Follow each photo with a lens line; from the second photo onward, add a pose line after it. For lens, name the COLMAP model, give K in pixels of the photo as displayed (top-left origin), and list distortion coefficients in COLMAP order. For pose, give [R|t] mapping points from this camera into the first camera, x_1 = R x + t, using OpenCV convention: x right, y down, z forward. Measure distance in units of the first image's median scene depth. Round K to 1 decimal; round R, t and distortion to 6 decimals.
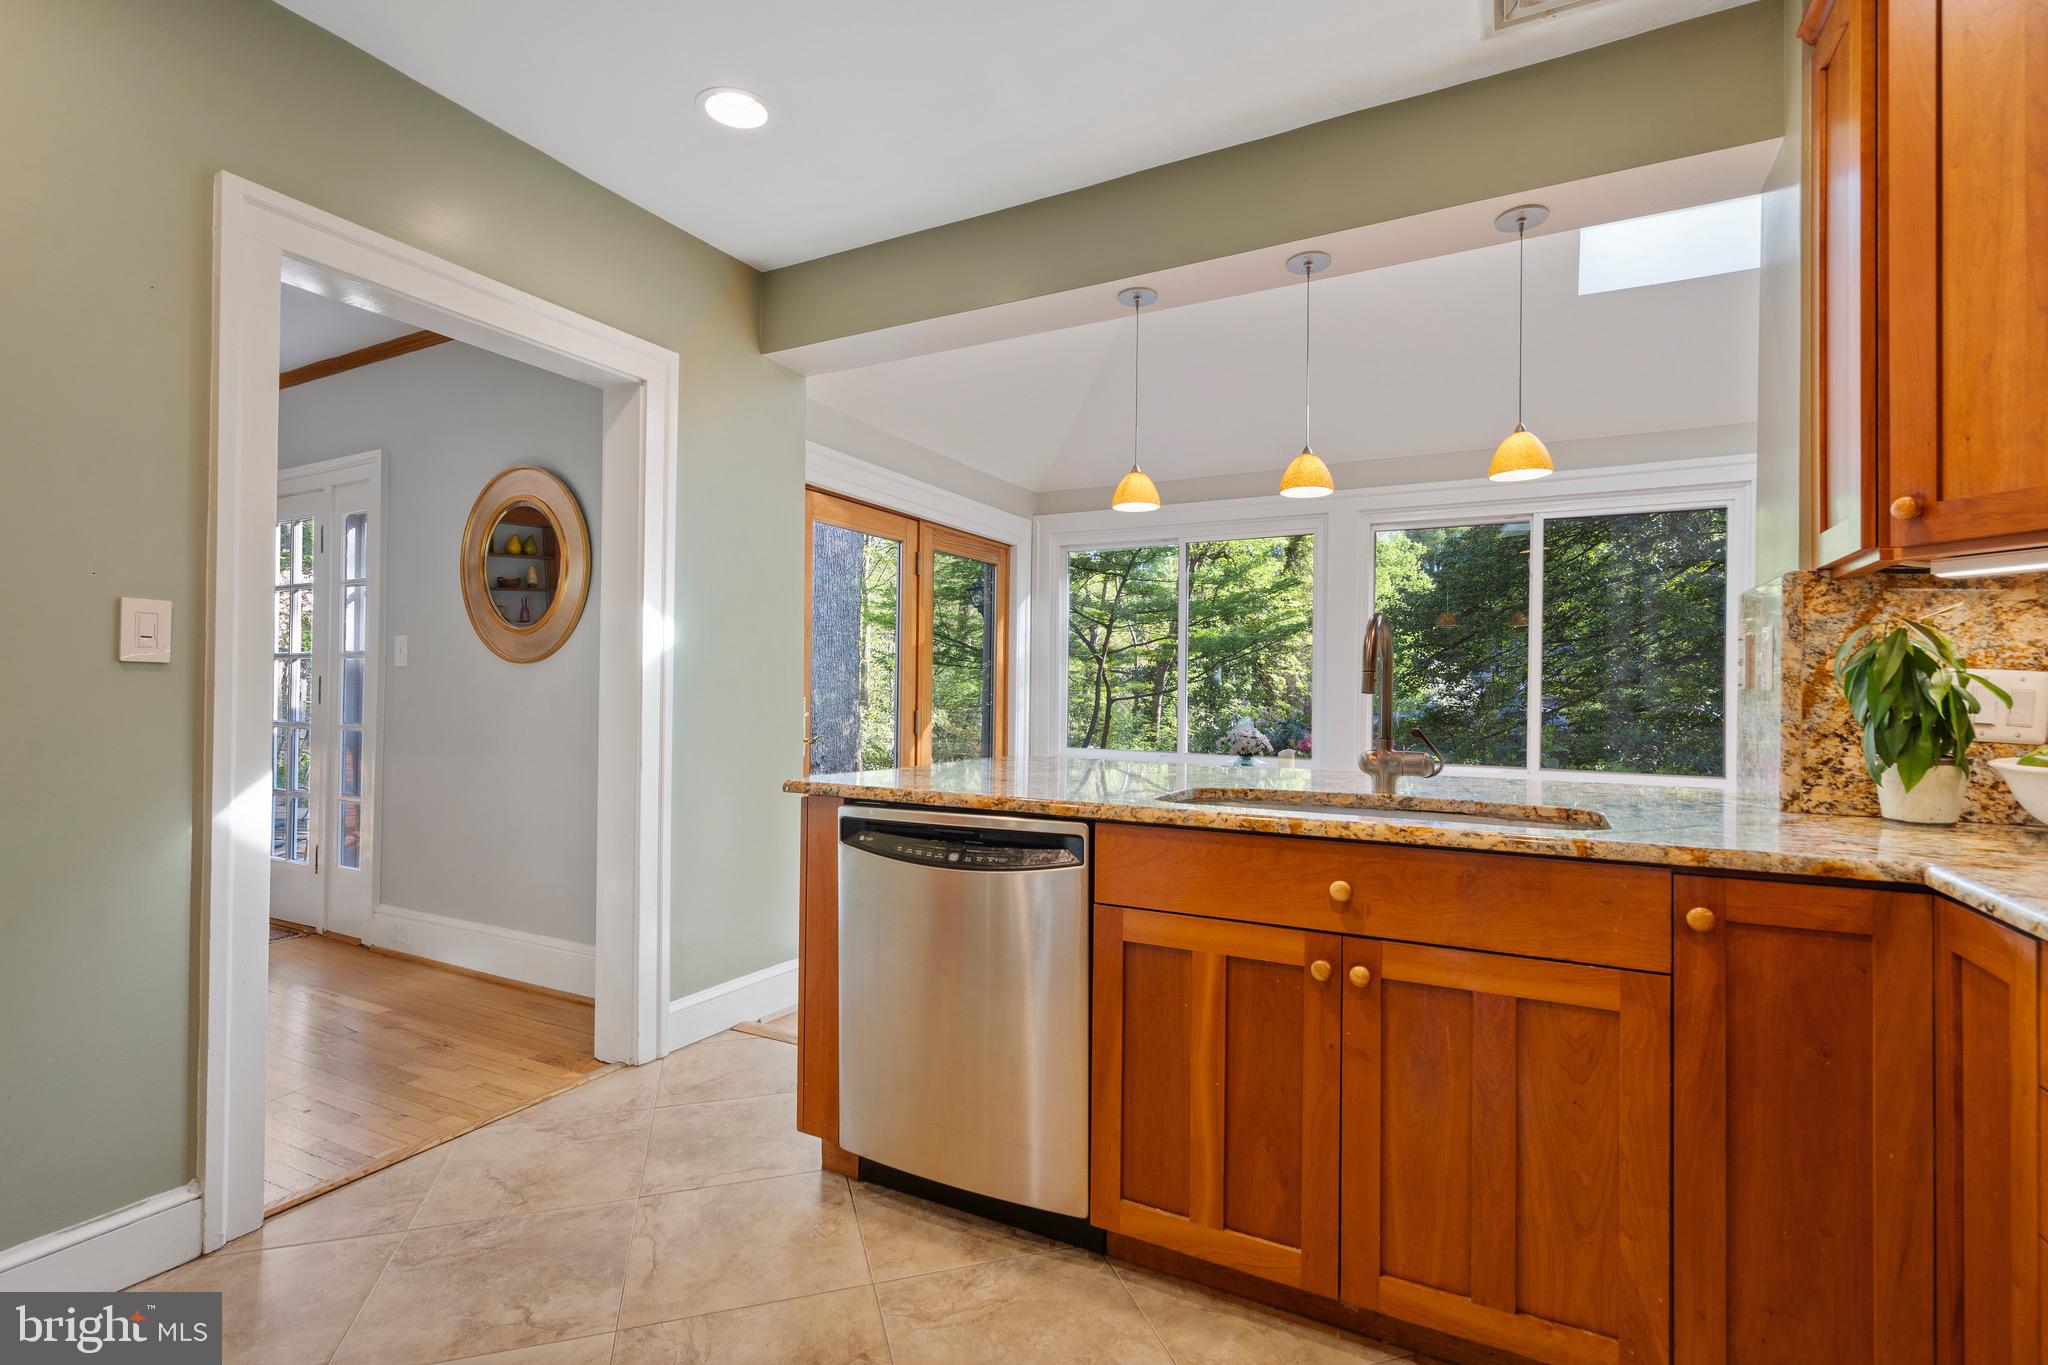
lens RADIAL K [[944.9, 0, 1006.9], [0, 944.9, 686.3], [0, 0, 1]] dist [-0.001759, 0.000993]
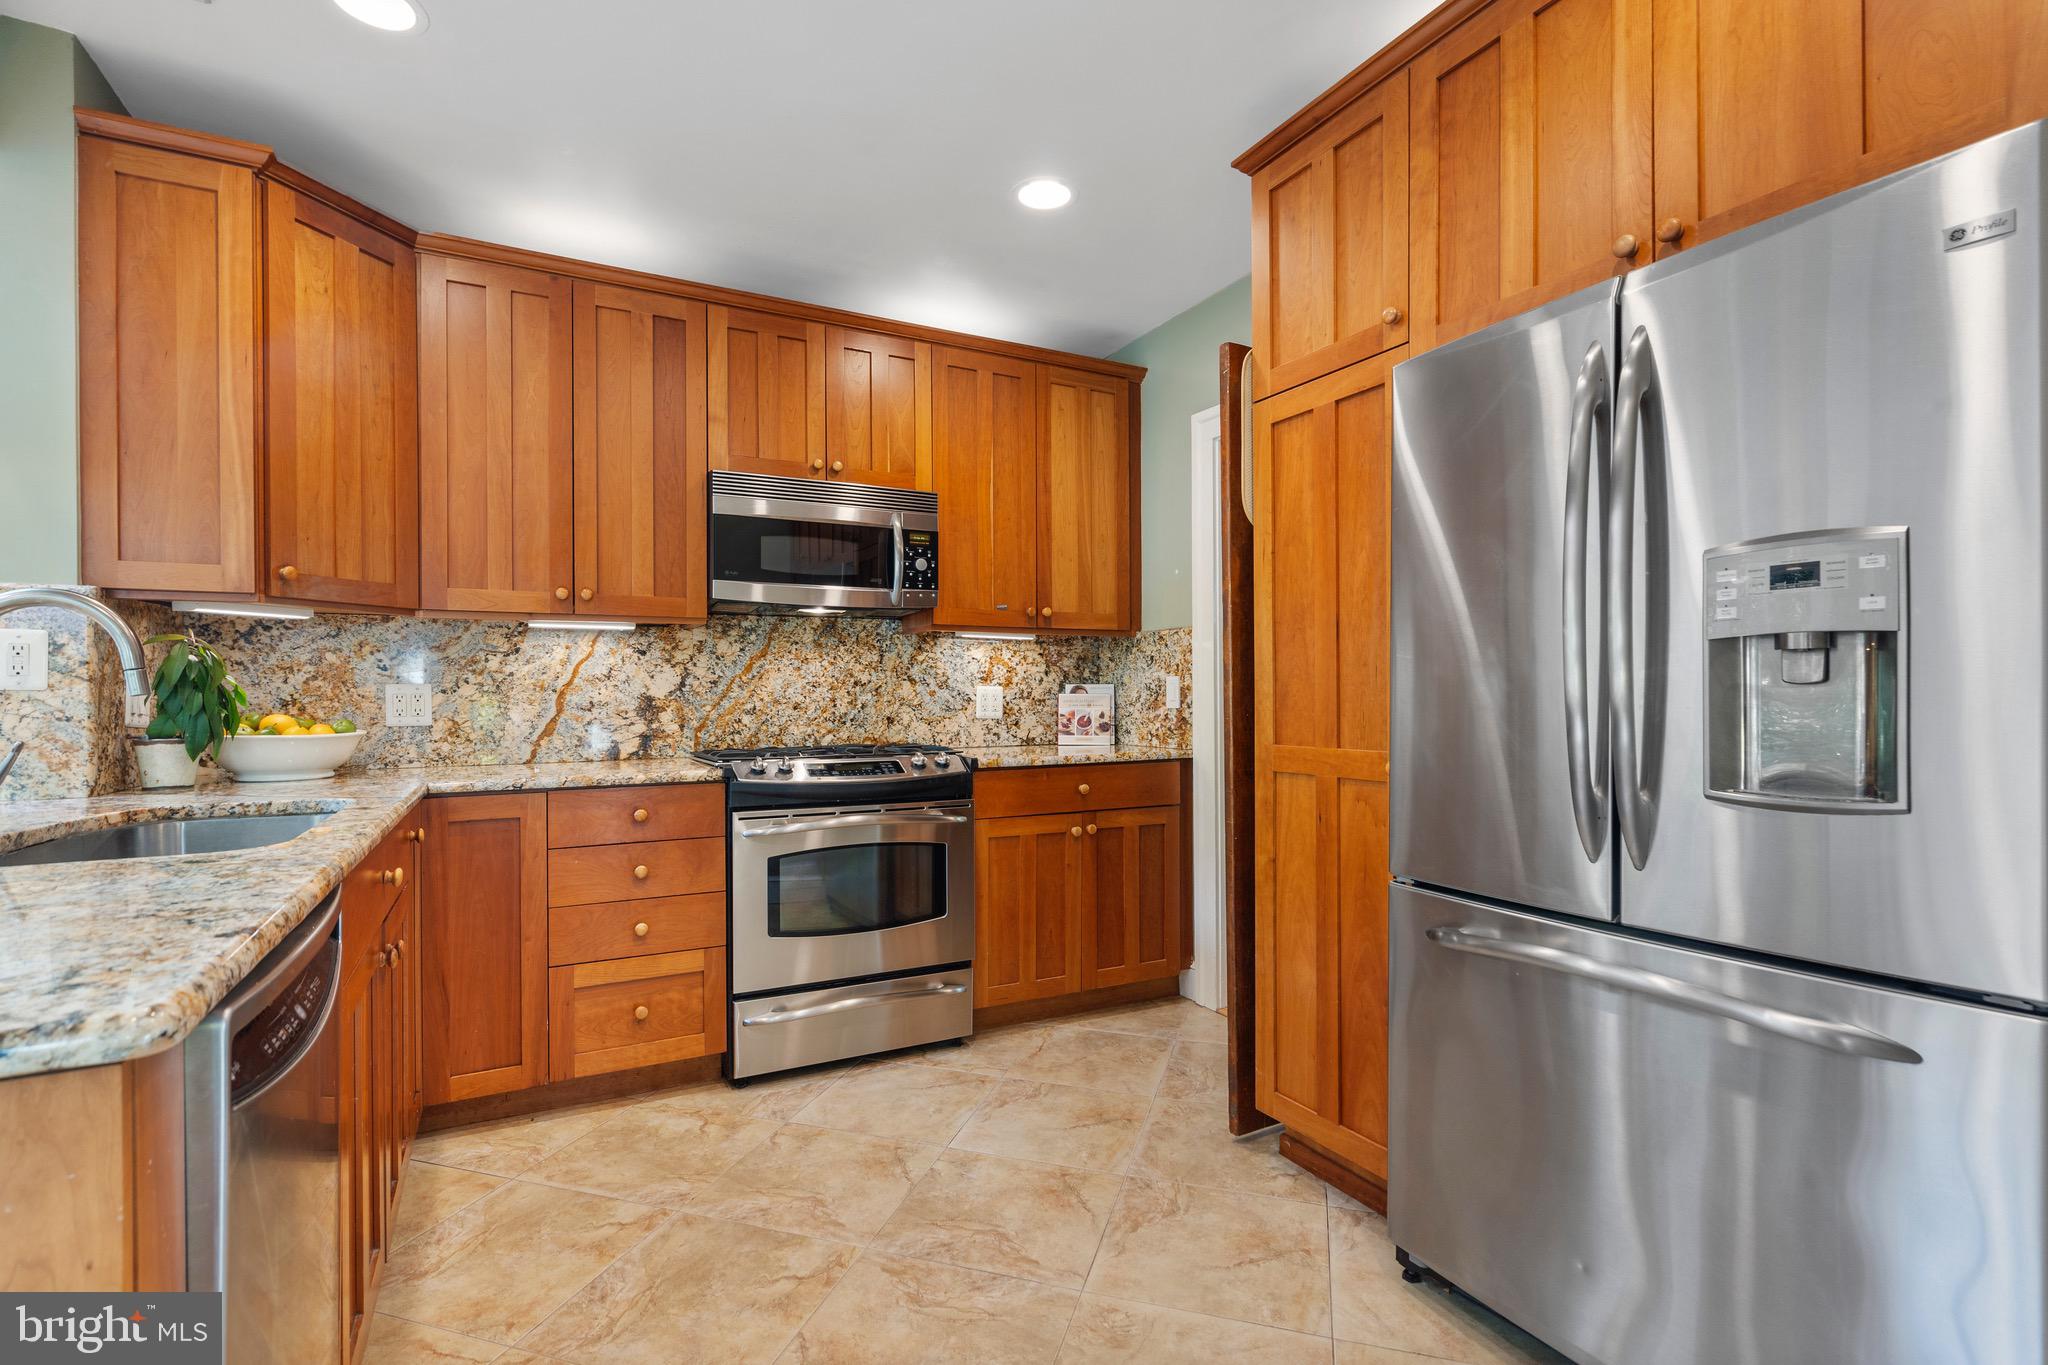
lens RADIAL K [[944.9, 0, 1005.6], [0, 944.9, 695.4], [0, 0, 1]] dist [-0.001759, 0.000993]
pose [[-0.824761, -0.005317, 0.565457, -0.802423], [-0.005645, 0.999983, 0.001170, 0.002436], [-0.565454, -0.002227, -0.824777, 1.441707]]
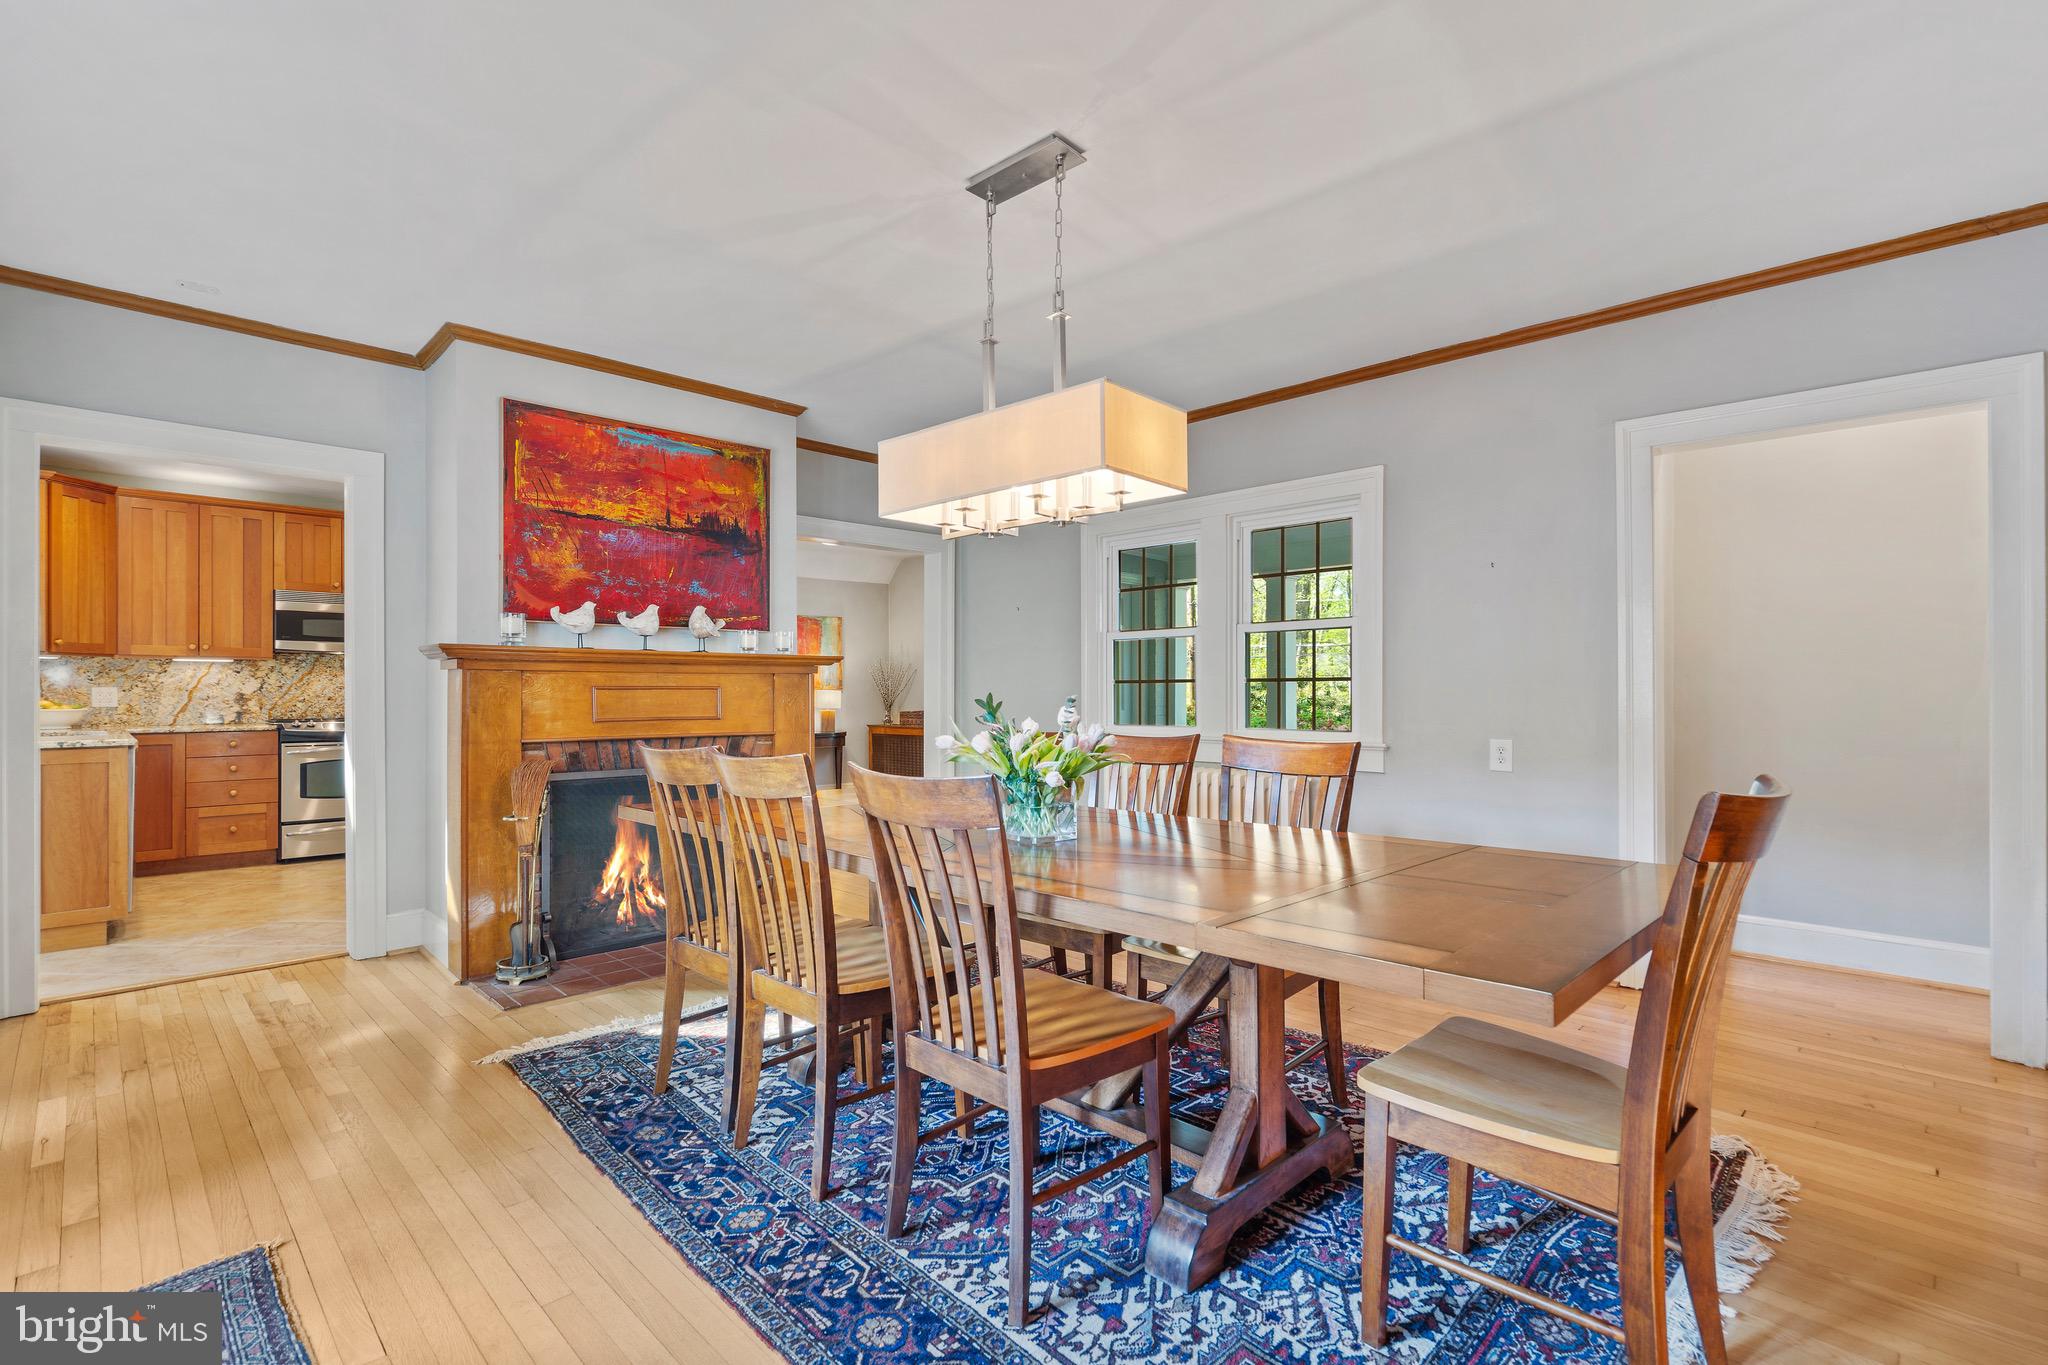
lens RADIAL K [[944.9, 0, 1010.2], [0, 944.9, 685.9], [0, 0, 1]] dist [-0.001759, 0.000993]
pose [[-0.953630, -0.004964, 0.300941, -3.405037], [-0.007551, 0.999944, -0.007432, -0.015435], [-0.300887, -0.009359, -0.953614, 3.087668]]
